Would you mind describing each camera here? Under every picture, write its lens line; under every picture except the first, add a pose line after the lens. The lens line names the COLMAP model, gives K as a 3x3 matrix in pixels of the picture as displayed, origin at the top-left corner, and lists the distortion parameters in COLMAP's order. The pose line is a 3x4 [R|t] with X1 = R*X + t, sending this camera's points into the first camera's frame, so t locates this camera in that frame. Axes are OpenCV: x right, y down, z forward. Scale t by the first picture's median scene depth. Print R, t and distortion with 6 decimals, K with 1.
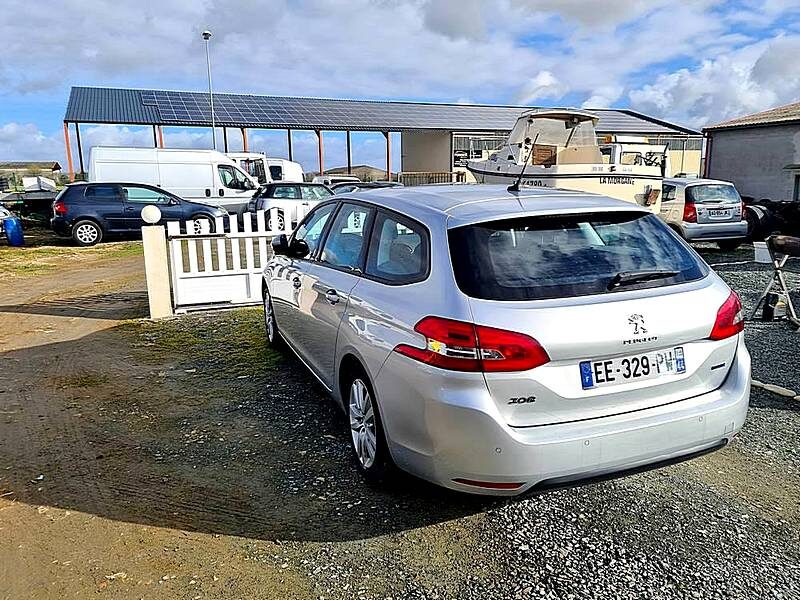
lens RADIAL K [[597.3, 0, 400.0], [0, 597.3, 300.0], [0, 0, 1]] dist [0.030033, -0.000990]
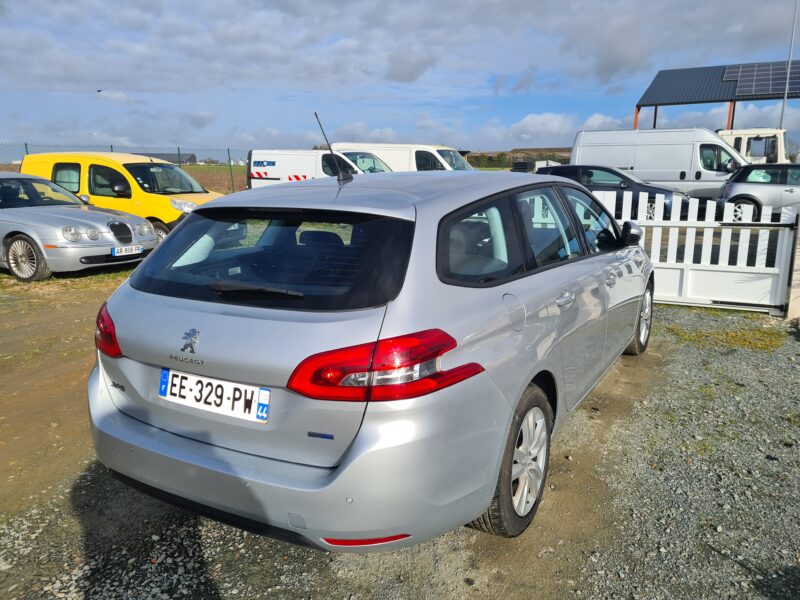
lens RADIAL K [[614.8, 0, 400.0], [0, 614.8, 300.0], [0, 0, 1]] dist [-0.004630, -0.005119]
pose [[0.617278, 0.166456, -0.768935, 0.213399], [-0.146203, 0.984607, 0.095776, -0.024991], [0.773041, 0.053300, 0.632113, 0.115324]]
